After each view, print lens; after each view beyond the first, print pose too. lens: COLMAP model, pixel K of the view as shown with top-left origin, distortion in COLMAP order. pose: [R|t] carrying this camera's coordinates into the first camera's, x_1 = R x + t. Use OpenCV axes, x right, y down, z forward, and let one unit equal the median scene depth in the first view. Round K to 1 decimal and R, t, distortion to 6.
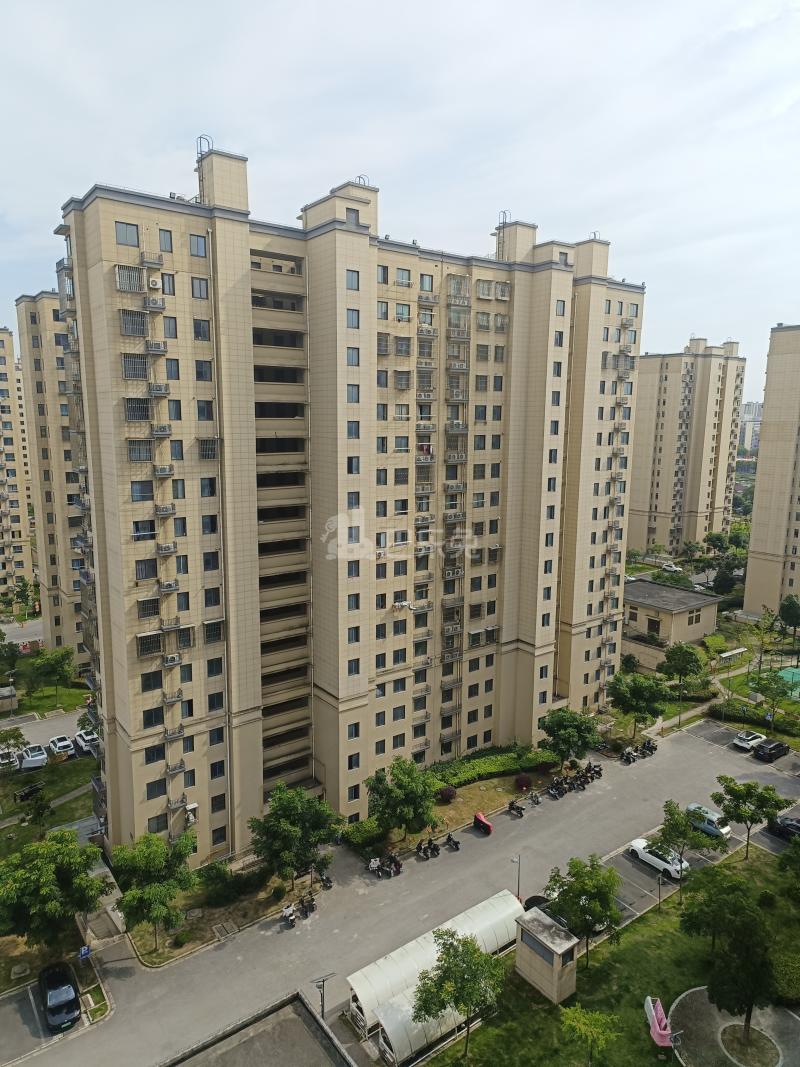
lens RADIAL K [[706.2, 0, 402.4], [0, 706.2, 539.6], [0, 0, 1]] dist [0.063772, -0.039764]
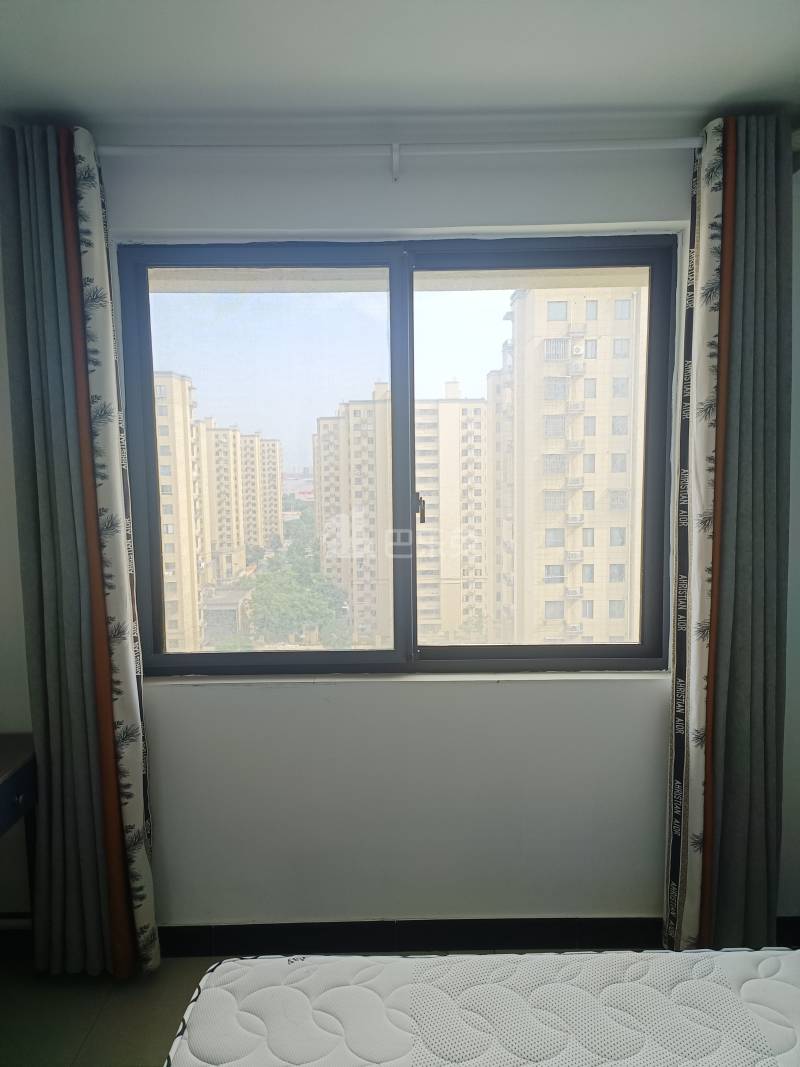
lens RADIAL K [[706.2, 0, 388.5], [0, 706.2, 530.0], [0, 0, 1]] dist [0.063772, -0.039764]
pose [[0.800987, 0.036565, -0.597564, 1.174080], [-0.086699, 0.994696, -0.055347, 0.031110], [0.592371, 0.096140, 0.799909, -0.288086]]
